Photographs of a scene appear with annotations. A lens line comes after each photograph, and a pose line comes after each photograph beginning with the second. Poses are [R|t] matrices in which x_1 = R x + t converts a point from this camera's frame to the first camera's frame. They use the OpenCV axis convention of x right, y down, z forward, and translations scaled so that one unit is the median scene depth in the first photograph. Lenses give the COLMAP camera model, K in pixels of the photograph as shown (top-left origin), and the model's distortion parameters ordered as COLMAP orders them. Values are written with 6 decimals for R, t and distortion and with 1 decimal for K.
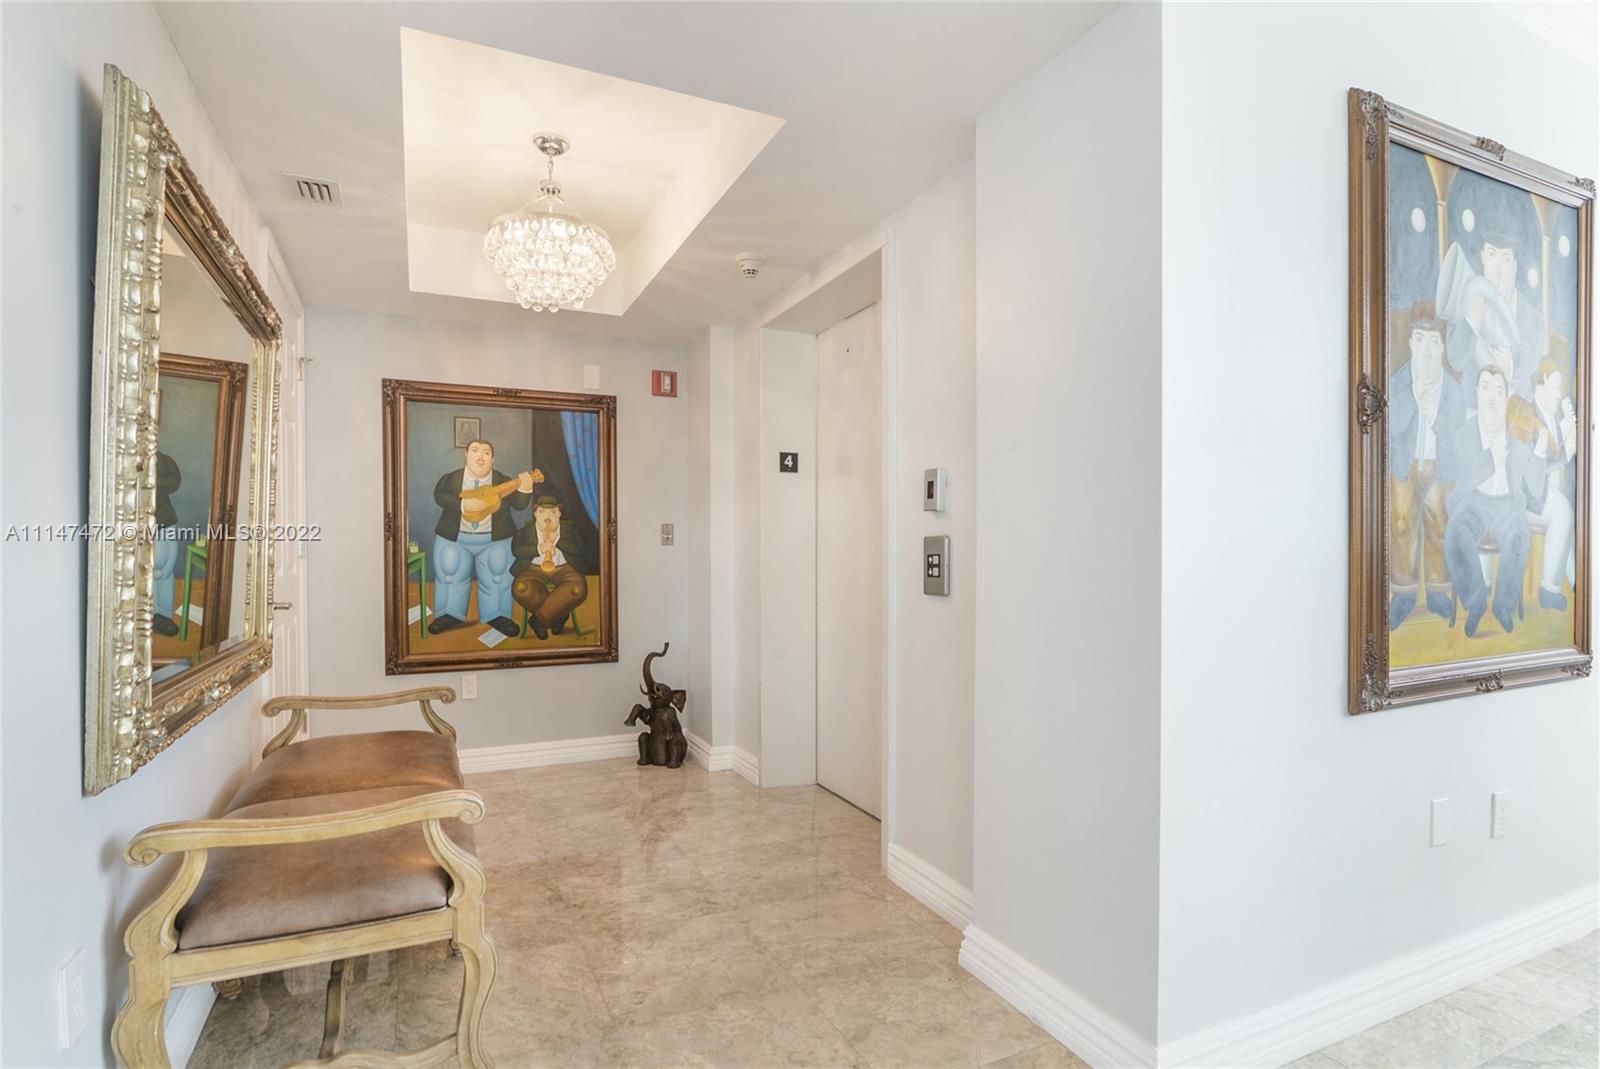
lens RADIAL K [[810.0, 0, 796.3], [0, 810.0, 545.2], [0, 0, 1]] dist [-0.004795, -0.000155]
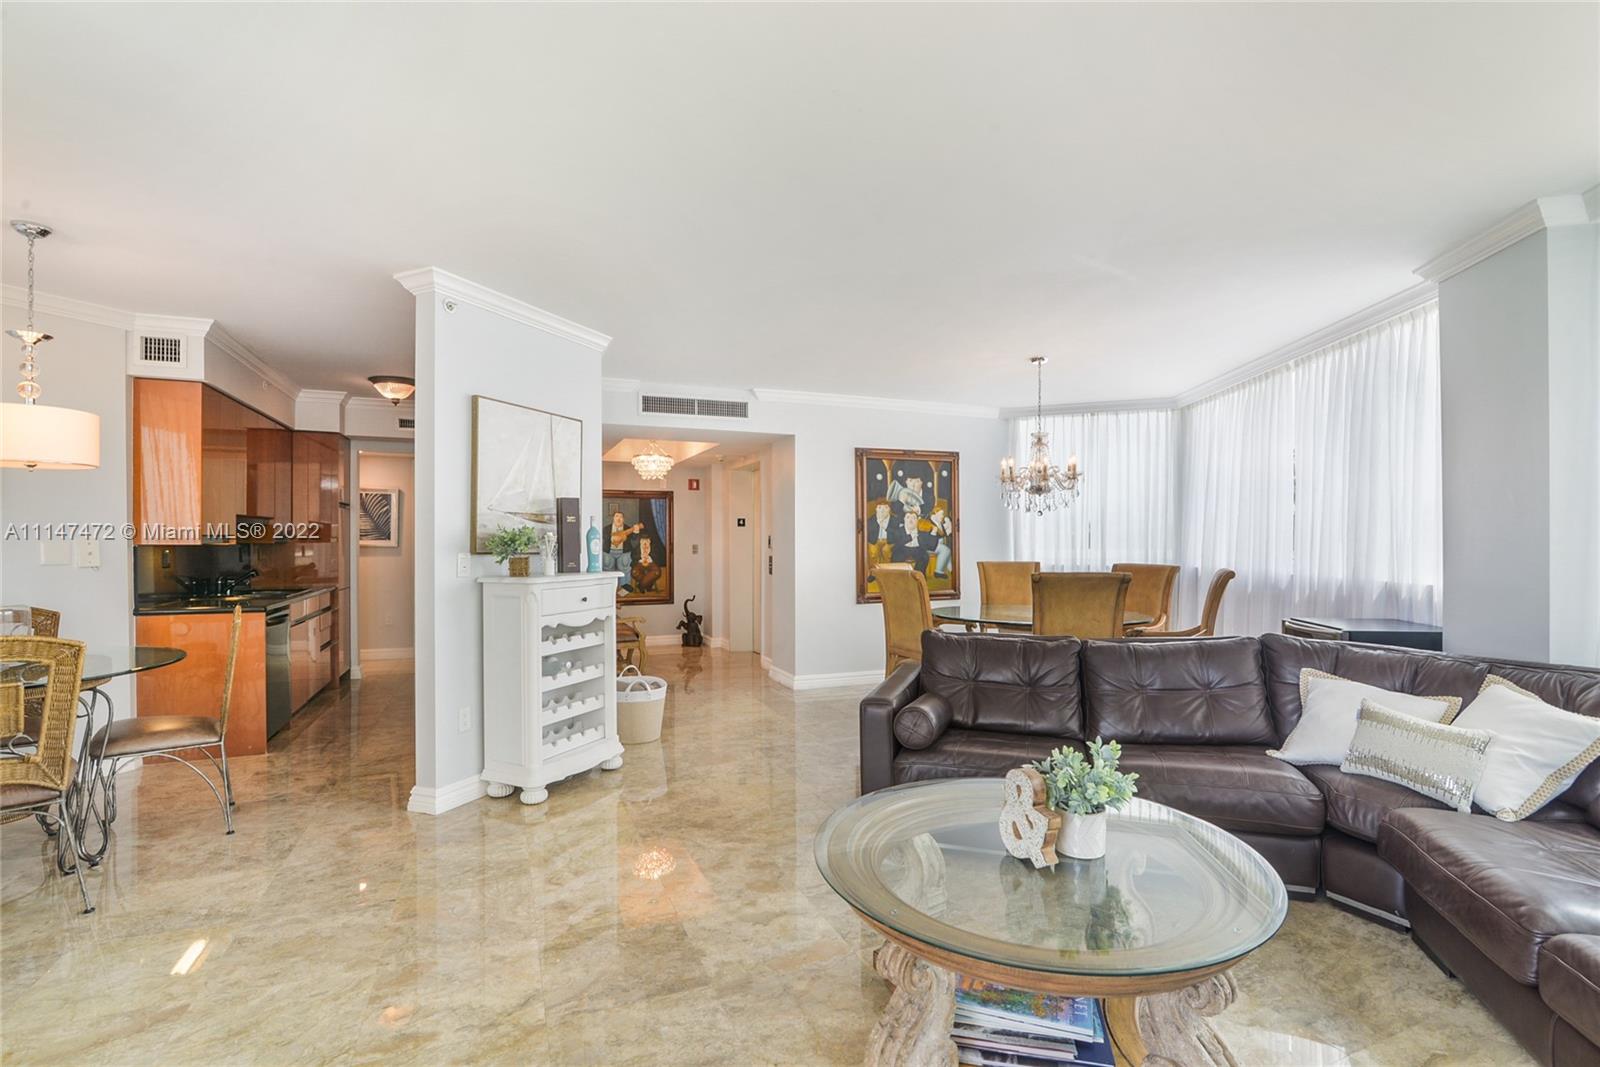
lens RADIAL K [[738.6, 0, 797.9], [0, 738.6, 536.0], [0, 0, 1]] dist [-0.017473, 0.002309]
pose [[0.998549, 0.002182, -0.053800, 0.265614], [-0.002249, 0.999997, -0.001178, -0.053387], [0.053797, 0.001298, 0.998551, -1.170863]]
